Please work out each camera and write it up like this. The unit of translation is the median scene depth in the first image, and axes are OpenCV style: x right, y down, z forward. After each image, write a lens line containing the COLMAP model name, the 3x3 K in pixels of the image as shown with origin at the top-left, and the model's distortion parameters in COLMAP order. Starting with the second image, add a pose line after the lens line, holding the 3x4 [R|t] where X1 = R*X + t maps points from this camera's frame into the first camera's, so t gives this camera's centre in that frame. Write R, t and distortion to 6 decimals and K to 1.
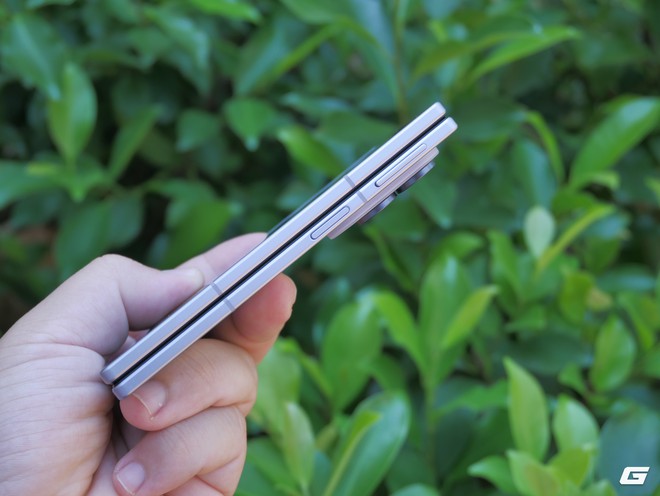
lens RADIAL K [[1162.6, 0, 331.0], [0, 1162.6, 246.6], [0, 0, 1]] dist [0.062948, 0.000000]
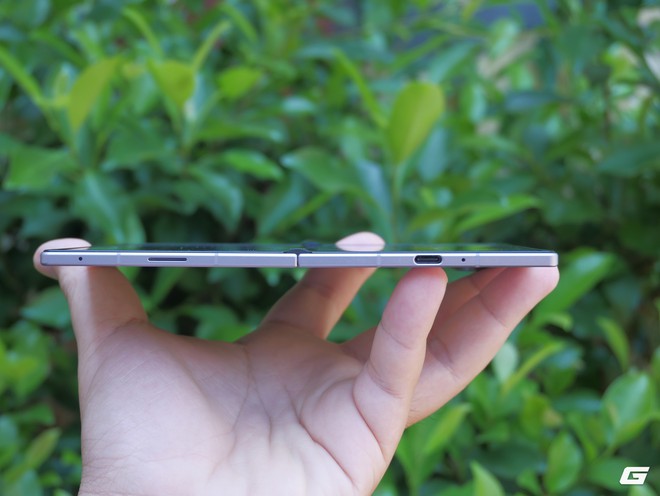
lens RADIAL K [[1162.6, 0, 324.8], [0, 1162.6, 246.5], [0, 0, 1]] dist [0.062948, 0.000000]
pose [[0.999473, 0.032402, 0.001802, -0.017635], [-0.032090, 0.995077, -0.093764, -0.010903], [-0.004831, 0.093657, 0.995593, -0.223818]]
